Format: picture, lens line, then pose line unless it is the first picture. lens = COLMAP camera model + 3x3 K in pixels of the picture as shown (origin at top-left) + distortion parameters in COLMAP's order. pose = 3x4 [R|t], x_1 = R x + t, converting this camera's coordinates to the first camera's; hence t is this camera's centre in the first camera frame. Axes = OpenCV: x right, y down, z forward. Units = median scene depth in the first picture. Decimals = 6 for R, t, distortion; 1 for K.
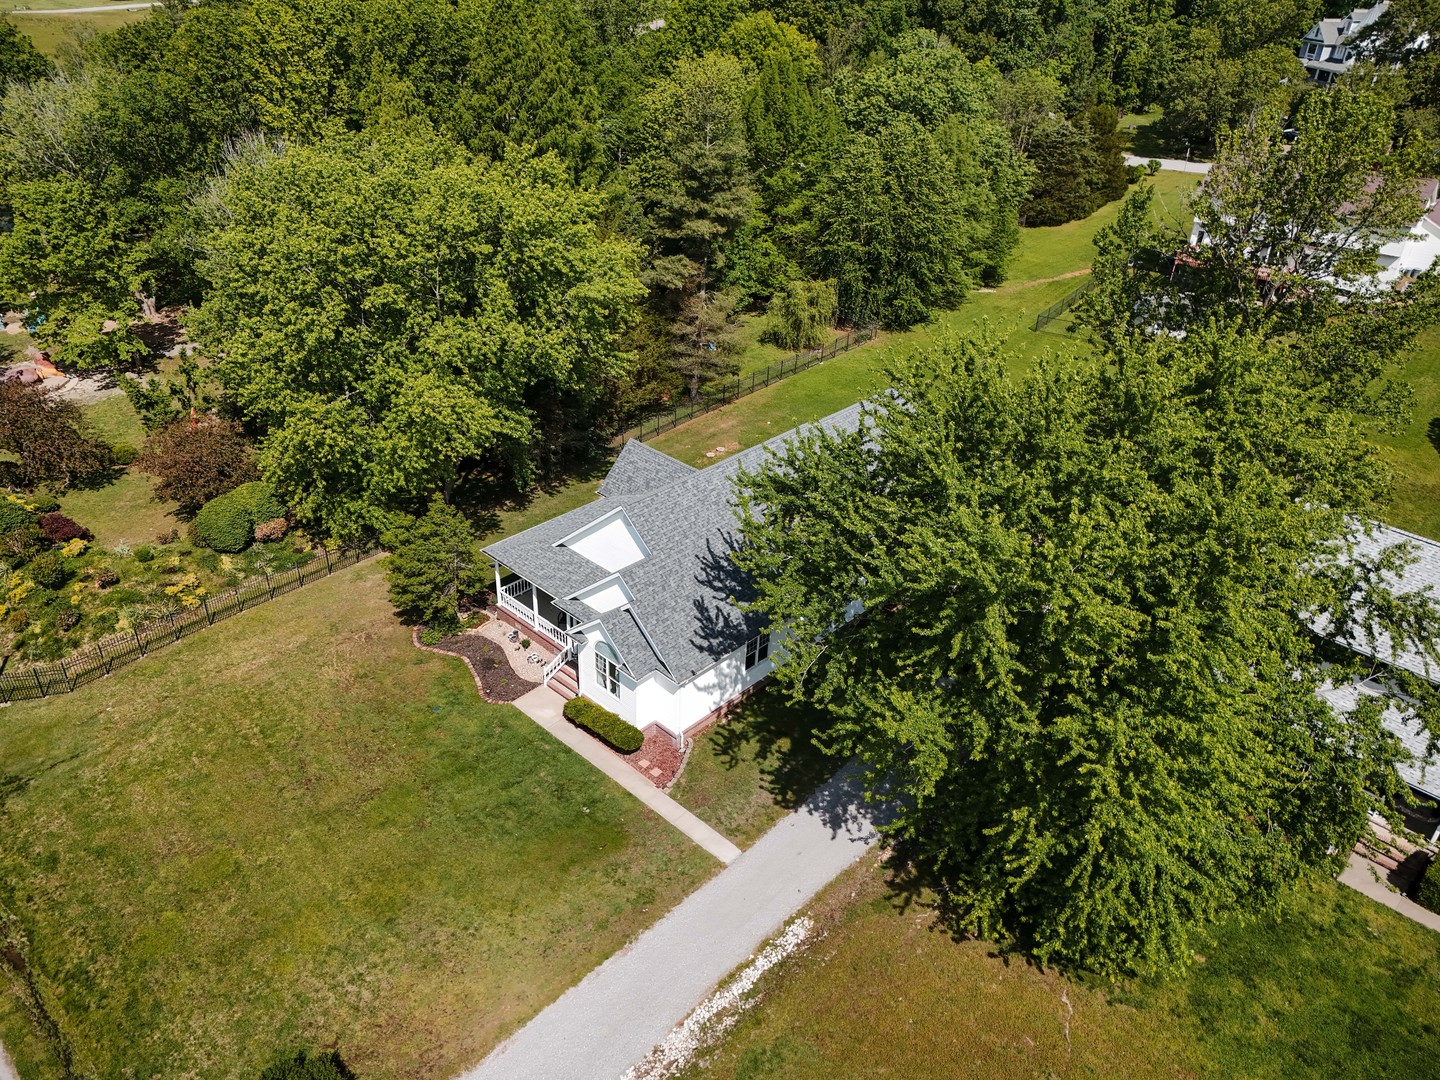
lens RADIAL K [[1048.0, 0, 720.0], [0, 1048.0, 540.0], [0, 0, 1]] dist [0.027888, -0.001451]
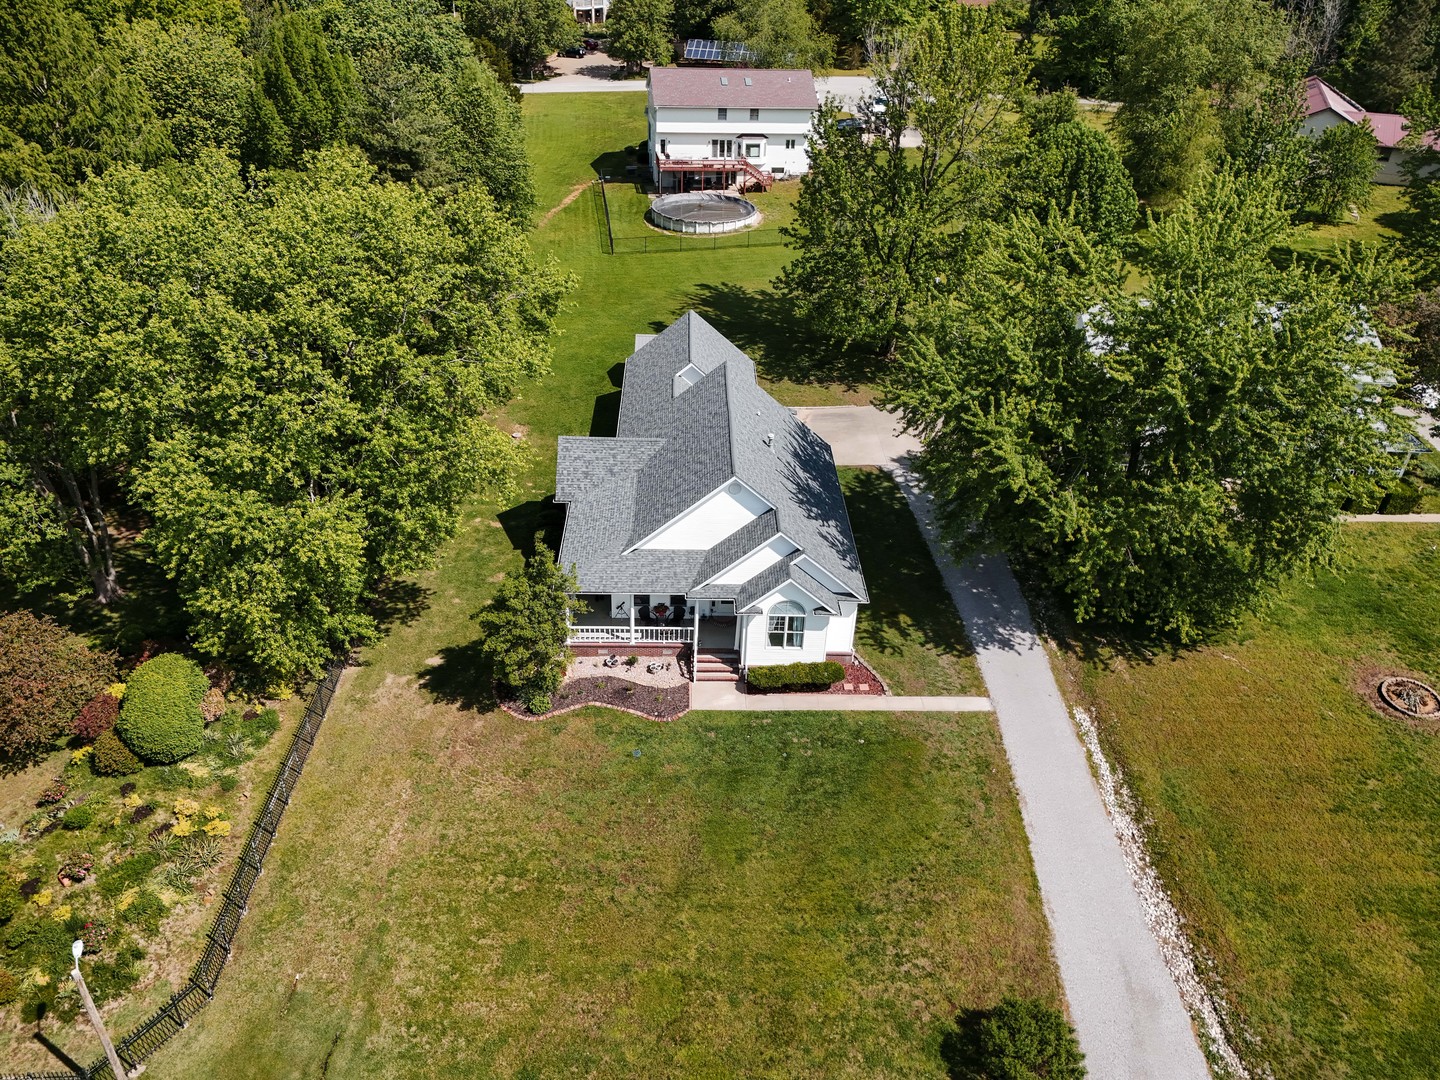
lens RADIAL K [[1048.0, 0, 720.0], [0, 1048.0, 540.0], [0, 0, 1]] dist [0.027888, -0.001451]
pose [[0.708863, -0.387874, 0.589123, -0.790331], [0.351436, 0.918391, 0.181796, -0.180245], [-0.611560, 0.078171, 0.787327, 0.229770]]
